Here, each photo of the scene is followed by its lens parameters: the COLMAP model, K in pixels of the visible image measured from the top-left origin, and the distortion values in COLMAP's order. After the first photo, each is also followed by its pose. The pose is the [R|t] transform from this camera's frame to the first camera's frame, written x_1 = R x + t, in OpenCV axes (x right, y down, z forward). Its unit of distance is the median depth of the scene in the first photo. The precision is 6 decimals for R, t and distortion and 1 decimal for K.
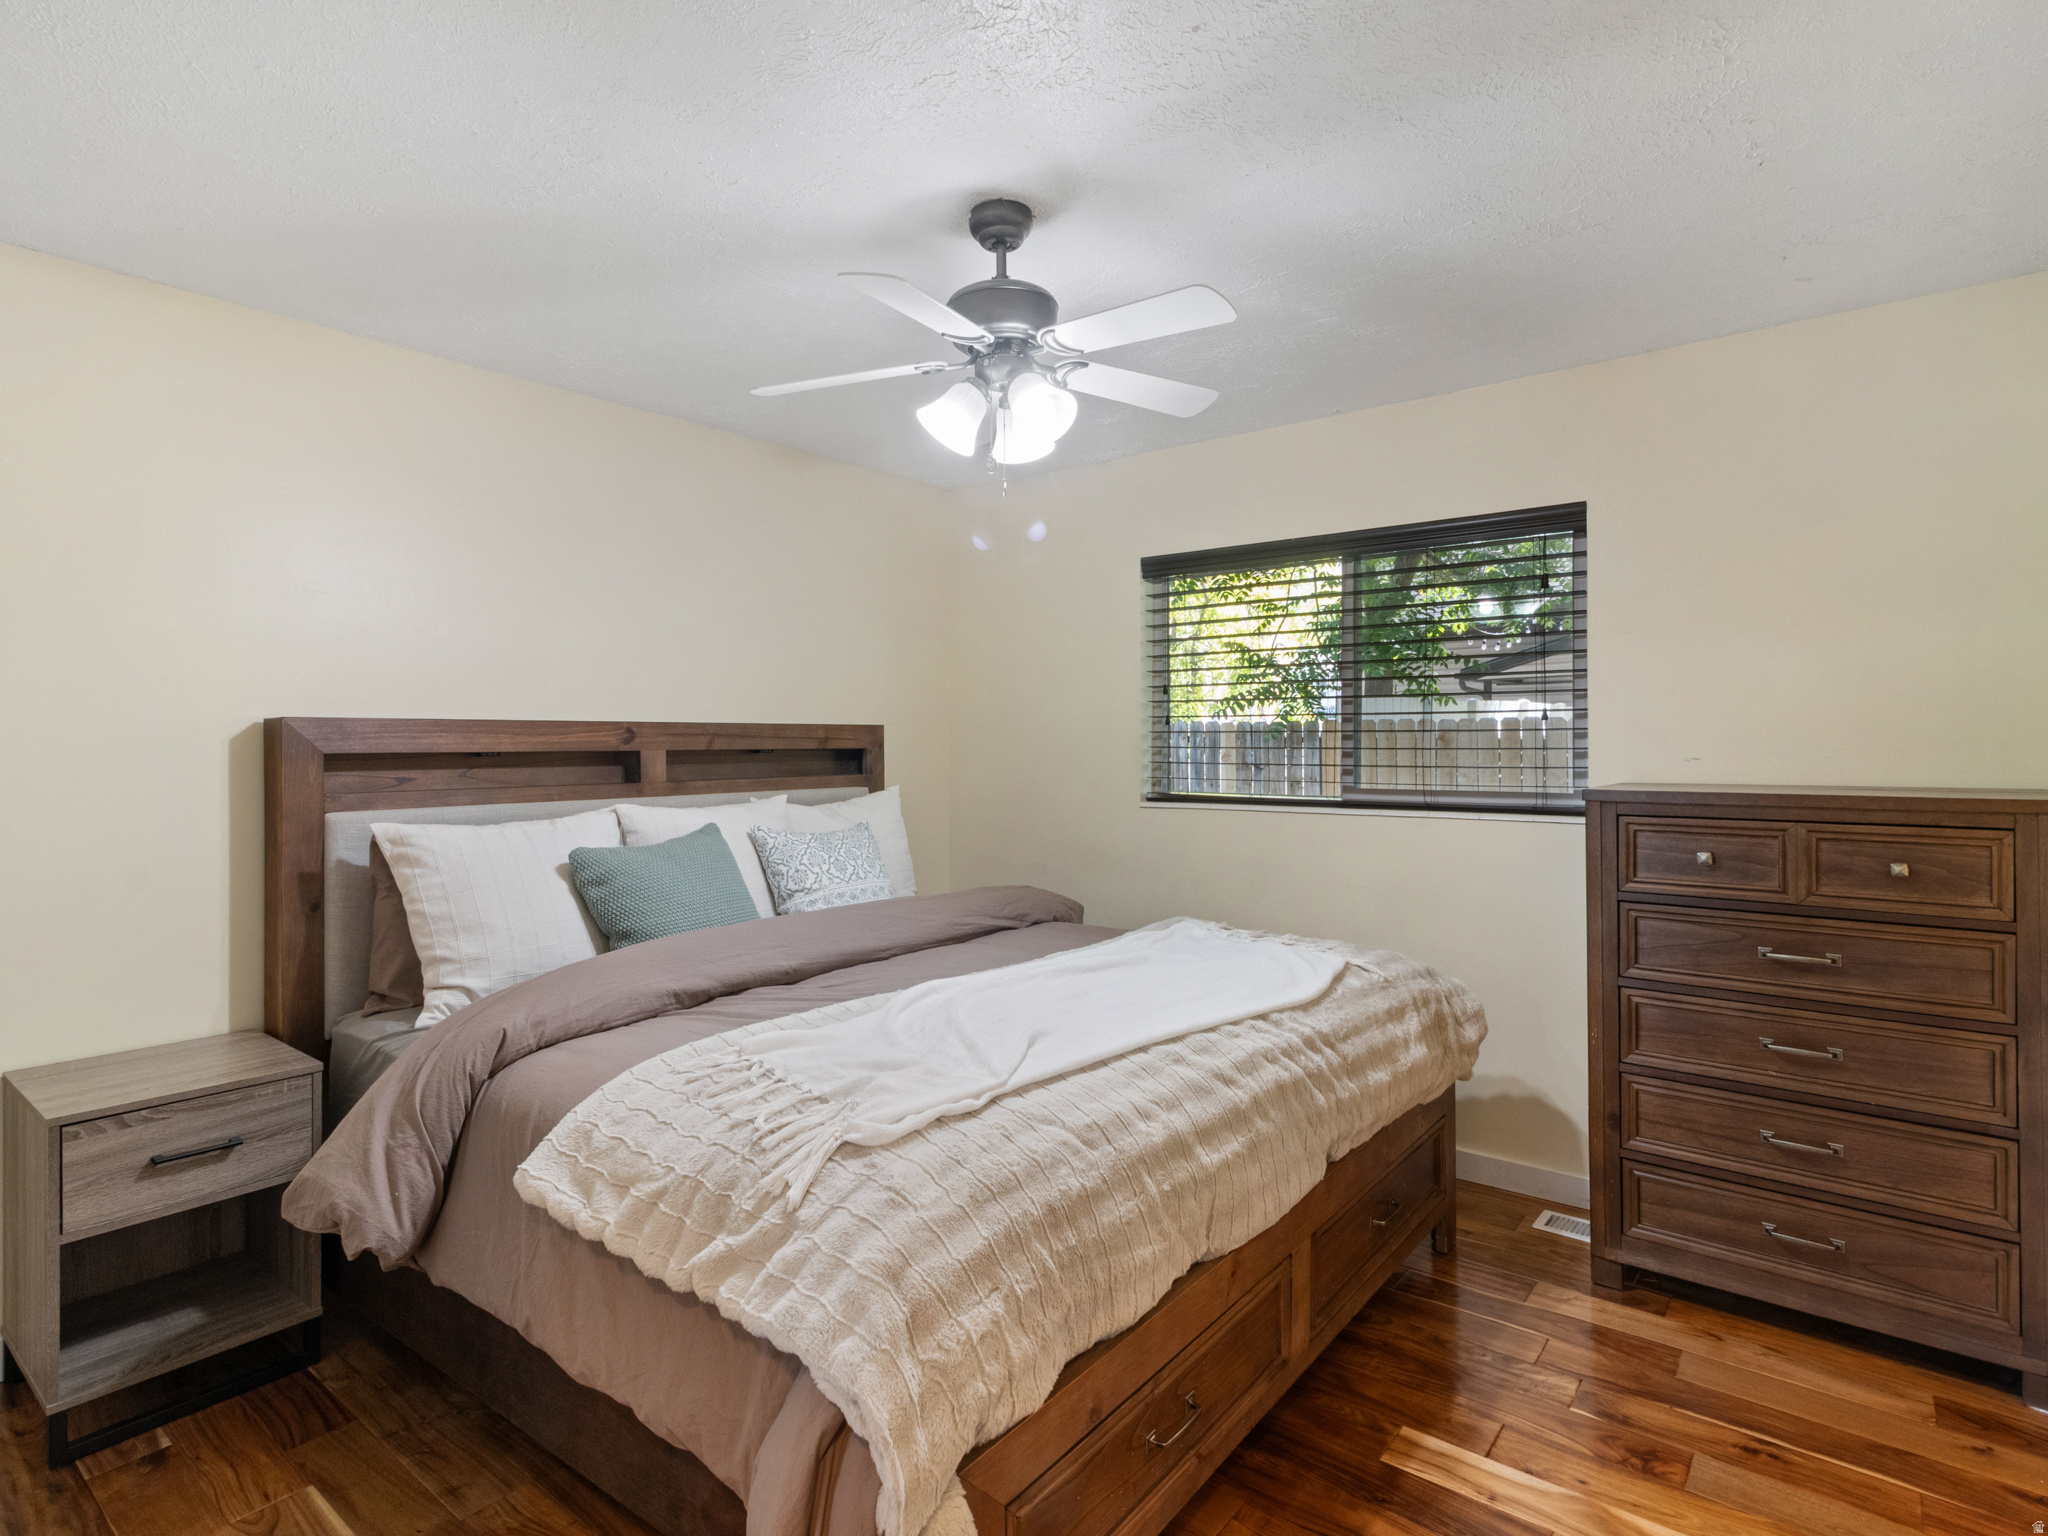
lens RADIAL K [[1085.4, 0, 1013.5], [0, 1085.4, 732.8], [0, 0, 1]] dist [0.005758, 0.000907]
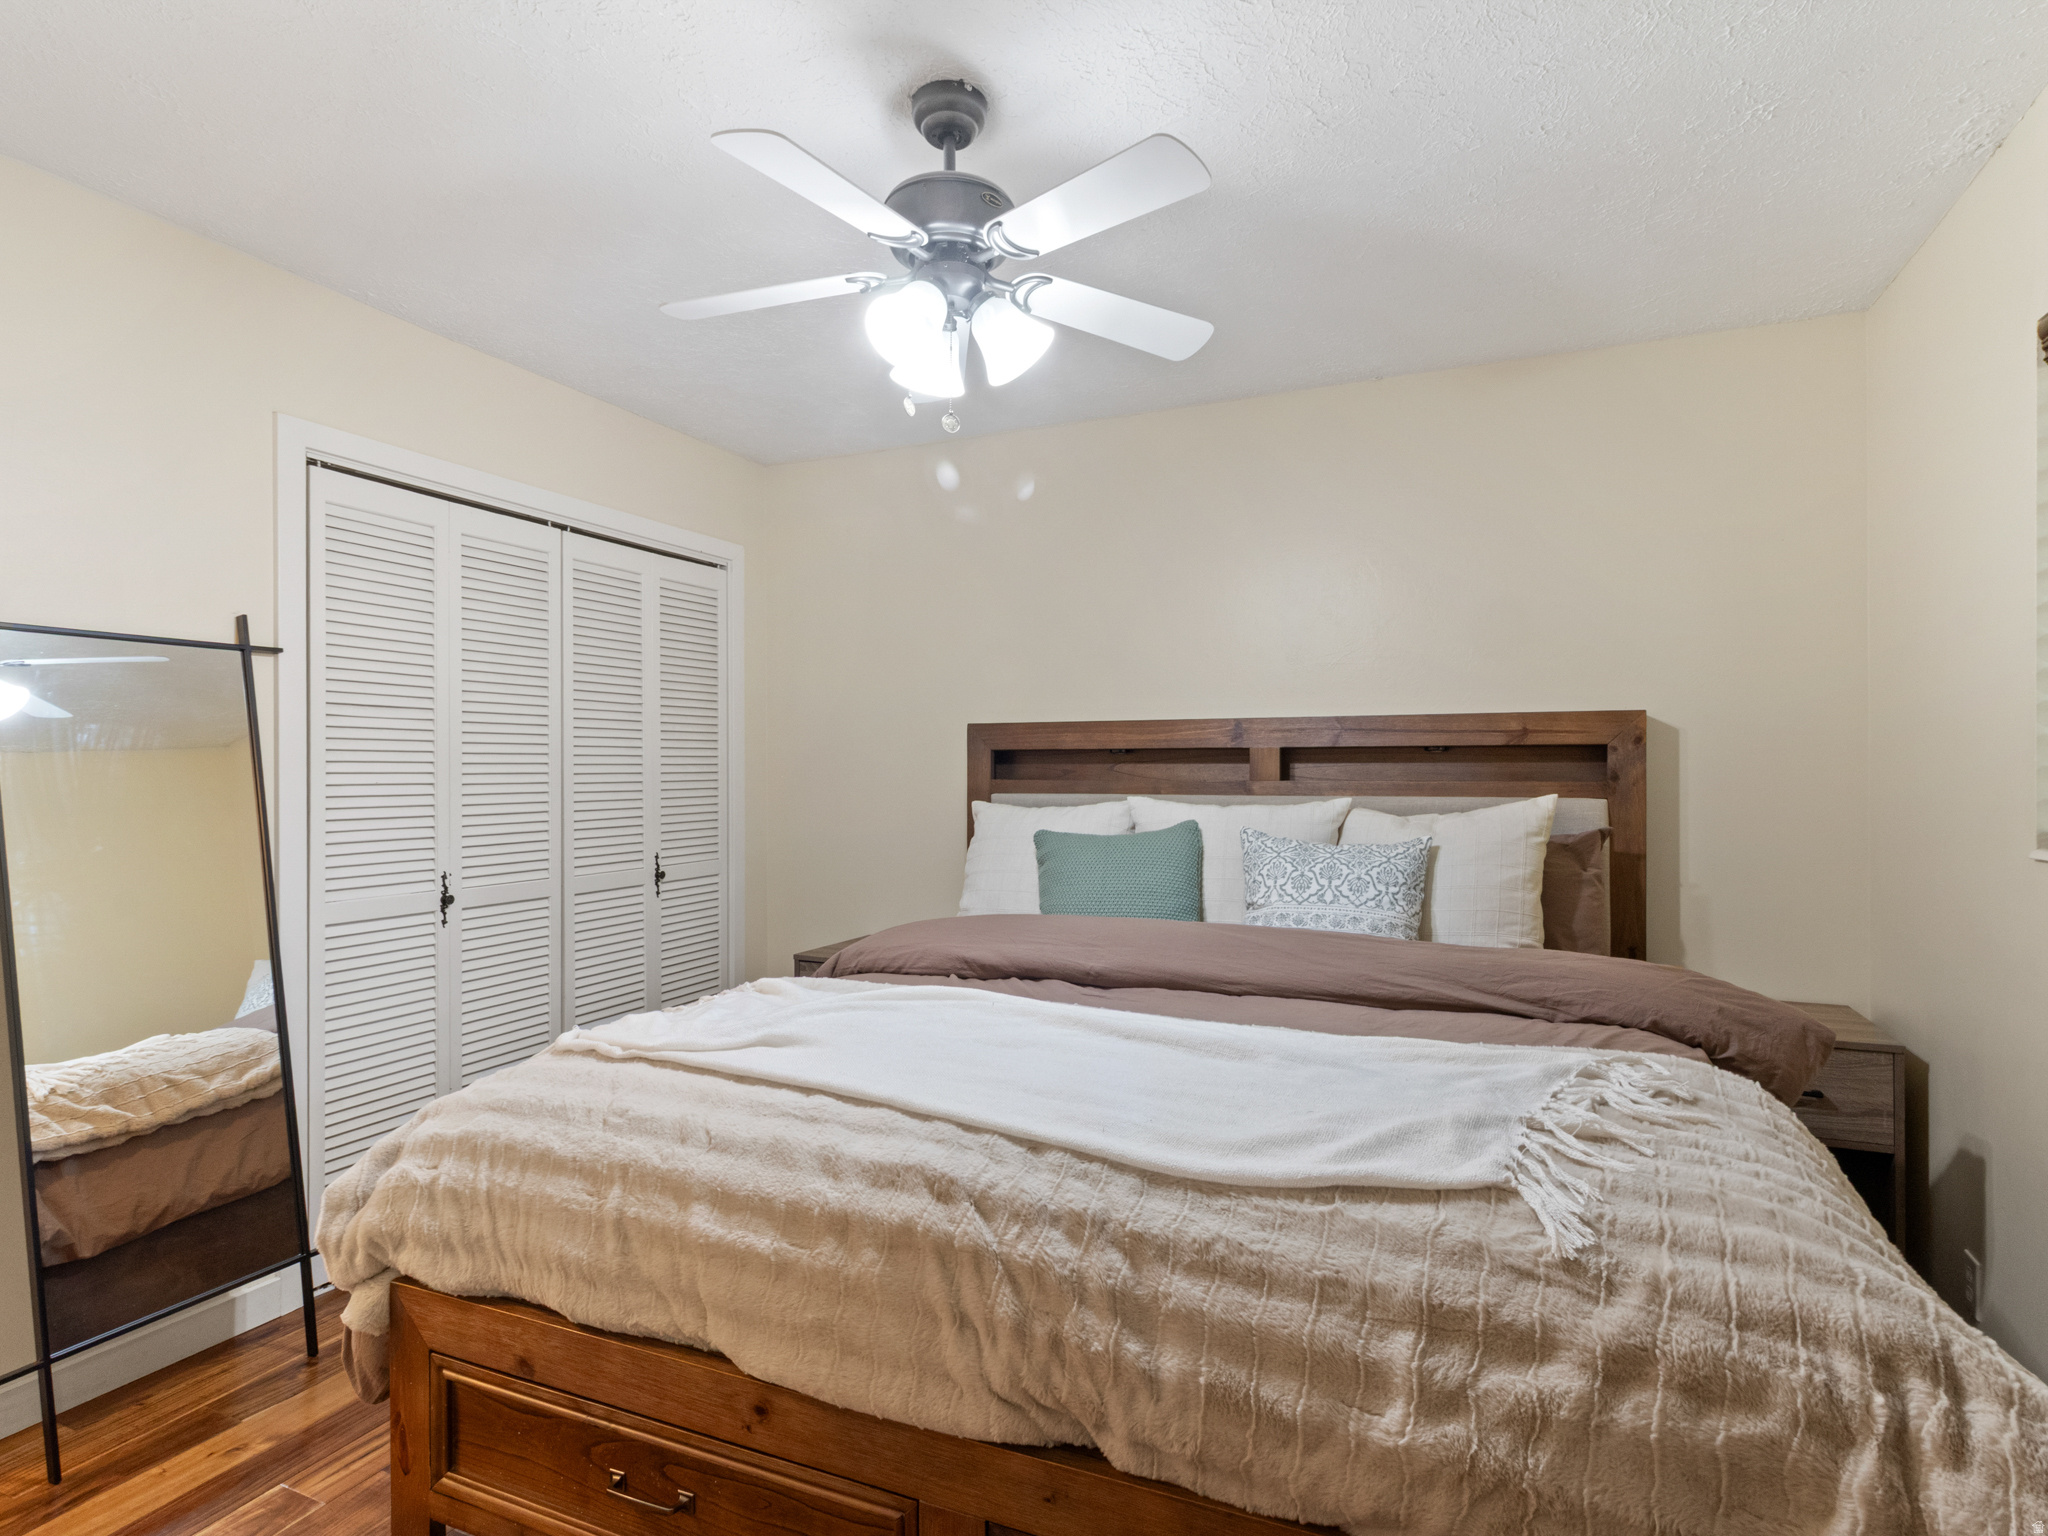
lens RADIAL K [[1085.4, 0, 1013.5], [0, 1085.4, 732.8], [0, 0, 1]] dist [0.005758, 0.000907]
pose [[0.244428, -0.026113, -0.969316, 0.799189], [0.009808, 0.999653, -0.024457, 0.036061], [0.969618, -0.003529, 0.244599, 0.793294]]
